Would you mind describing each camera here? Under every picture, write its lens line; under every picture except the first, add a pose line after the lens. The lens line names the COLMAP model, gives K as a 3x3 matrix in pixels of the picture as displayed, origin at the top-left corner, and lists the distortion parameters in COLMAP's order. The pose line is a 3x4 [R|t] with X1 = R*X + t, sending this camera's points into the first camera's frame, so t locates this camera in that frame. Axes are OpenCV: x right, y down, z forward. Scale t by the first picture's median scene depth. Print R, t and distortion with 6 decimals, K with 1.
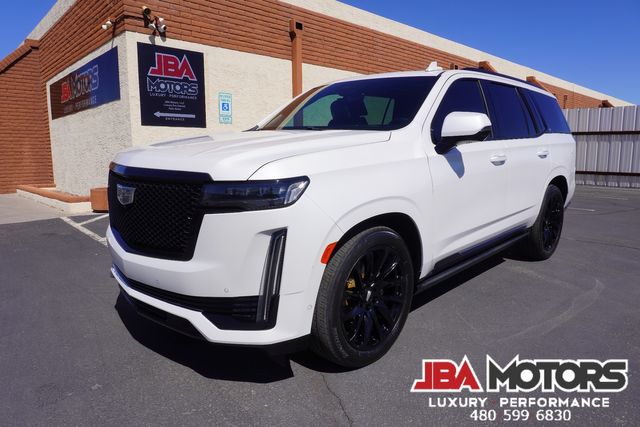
lens RADIAL K [[425.7, 0, 321.3], [0, 425.7, 210.1], [0, 0, 1]] dist [-0.051772, 0.027846]
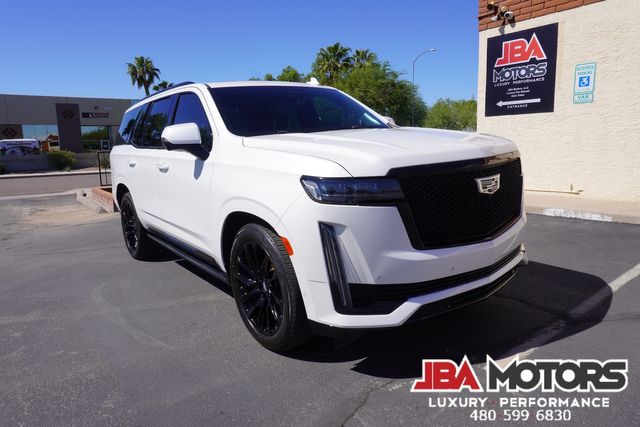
lens RADIAL K [[425.7, 0, 319.0], [0, 425.7, 208.0], [0, 0, 1]] dist [-0.051772, 0.027846]
pose [[-0.114739, 0.159376, -0.980528, 0.663222], [-0.097748, 0.980445, 0.170800, -0.105531], [0.988575, 0.115442, -0.096917, 0.658786]]
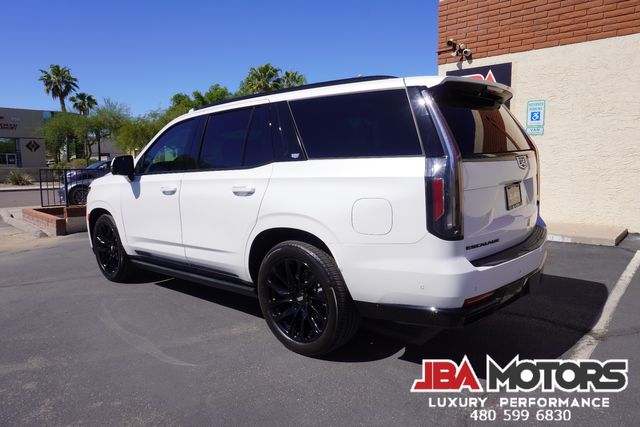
lens RADIAL K [[425.7, 0, 319.8], [0, 425.7, 207.0], [0, 0, 1]] dist [-0.051772, 0.027846]
pose [[0.065796, 0.112849, -0.991431, 0.663941], [-0.122207, 0.987016, 0.104236, -0.101230], [0.990321, 0.114301, 0.078733, 0.547805]]
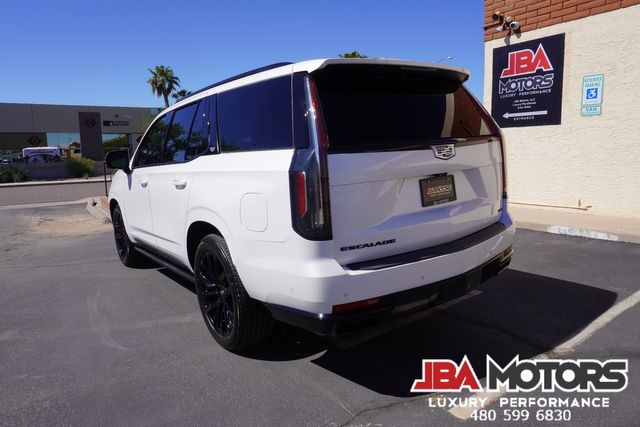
lens RADIAL K [[425.7, 0, 319.6], [0, 425.7, 206.8], [0, 0, 1]] dist [-0.051772, 0.027846]
pose [[-0.156733, 0.139459, -0.977745, 0.643344], [-0.098729, 0.982809, 0.156008, -0.121246], [0.982694, 0.120983, -0.140270, 0.695581]]
